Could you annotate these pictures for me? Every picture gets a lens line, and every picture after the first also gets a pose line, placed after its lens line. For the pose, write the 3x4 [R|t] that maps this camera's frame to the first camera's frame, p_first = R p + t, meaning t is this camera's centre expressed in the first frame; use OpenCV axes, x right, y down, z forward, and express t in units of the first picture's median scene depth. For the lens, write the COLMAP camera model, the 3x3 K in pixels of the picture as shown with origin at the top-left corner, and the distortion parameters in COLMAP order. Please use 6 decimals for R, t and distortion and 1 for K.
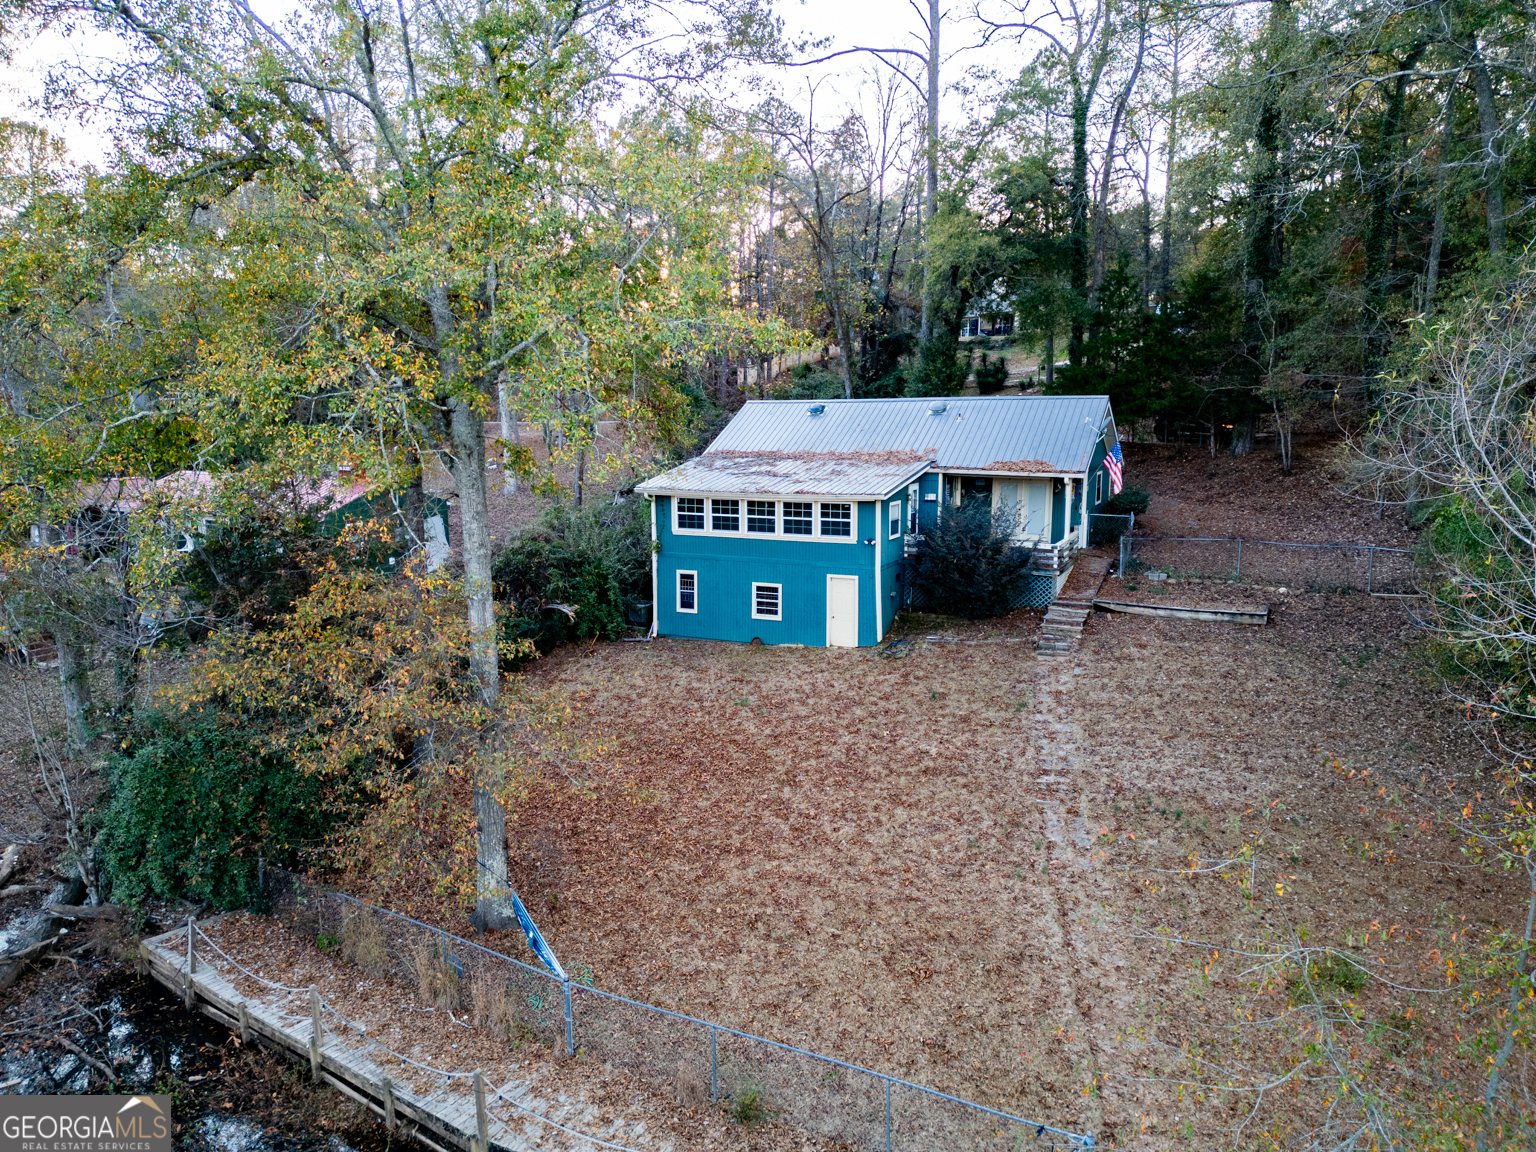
lens RADIAL K [[1080.5, 0, 769.0], [0, 1080.5, 569.0], [0, 0, 1]] dist [0.094664, -0.127687]
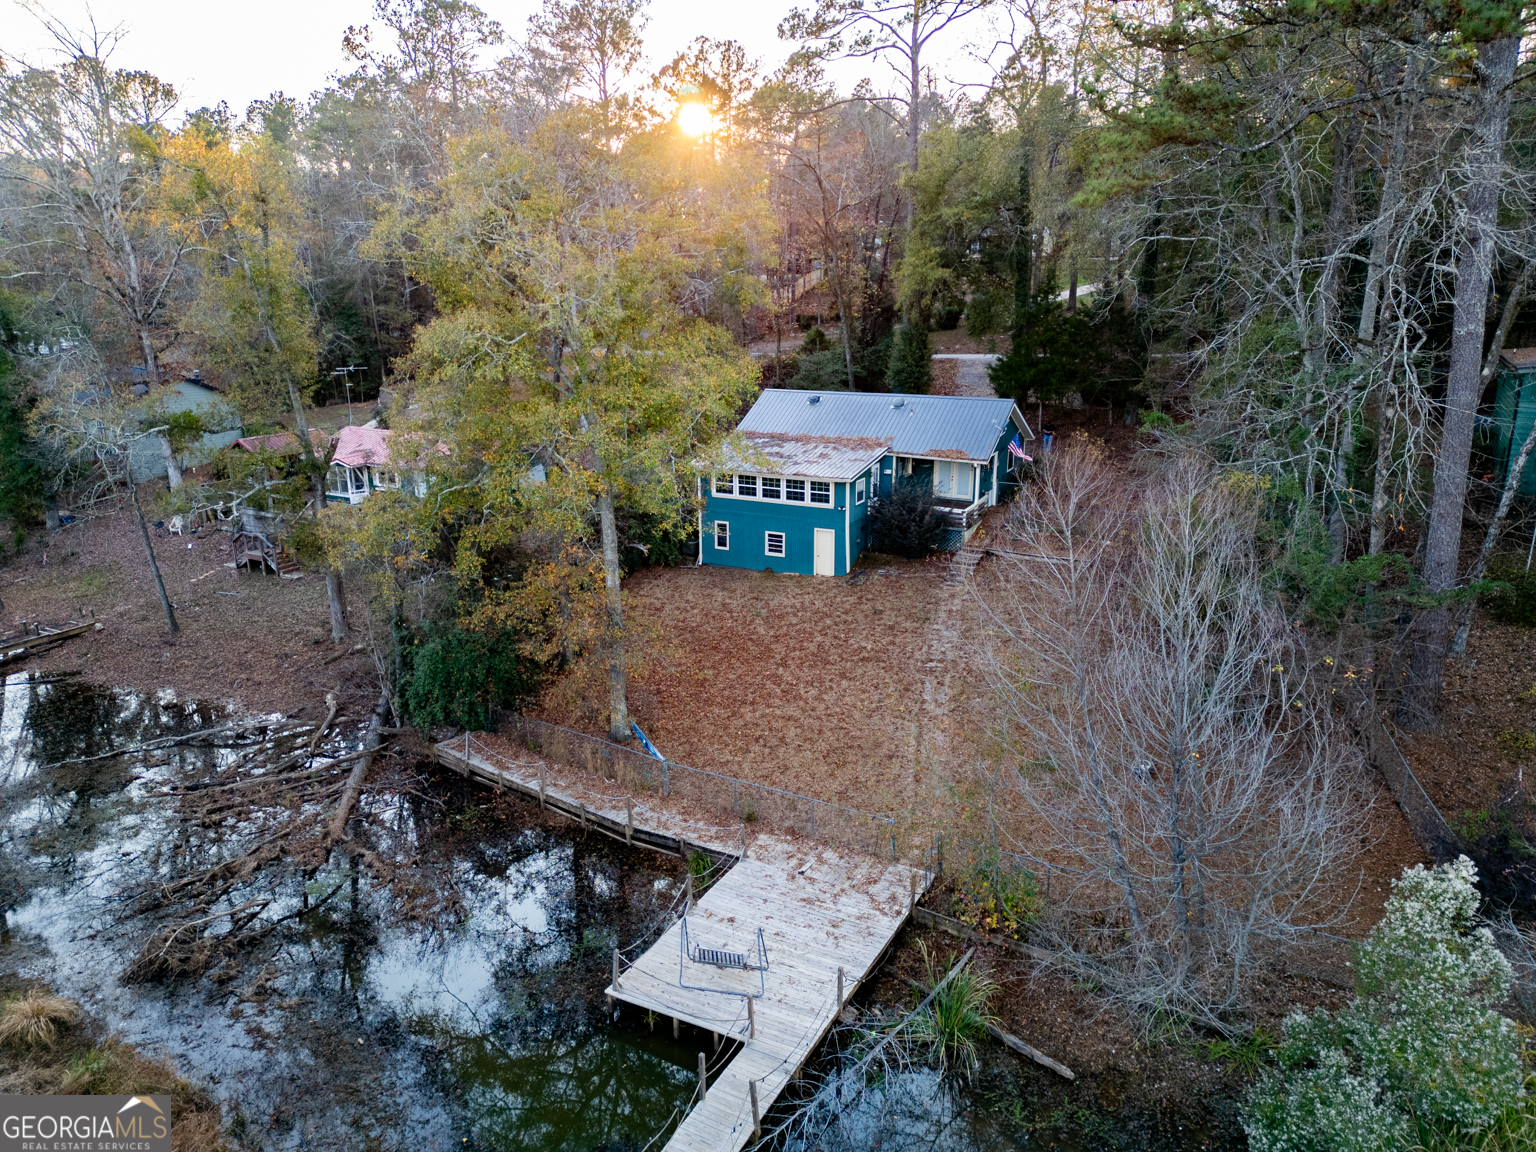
lens RADIAL K [[1074.2, 0, 773.2], [0, 1074.2, 578.9], [0, 0, 1]] dist [0.079845, -0.064914]
pose [[0.999598, 0.008215, -0.027118, 0.038298], [-0.004629, 0.991537, 0.129742, -0.121959], [0.027955, -0.129564, 0.991177, -0.512398]]
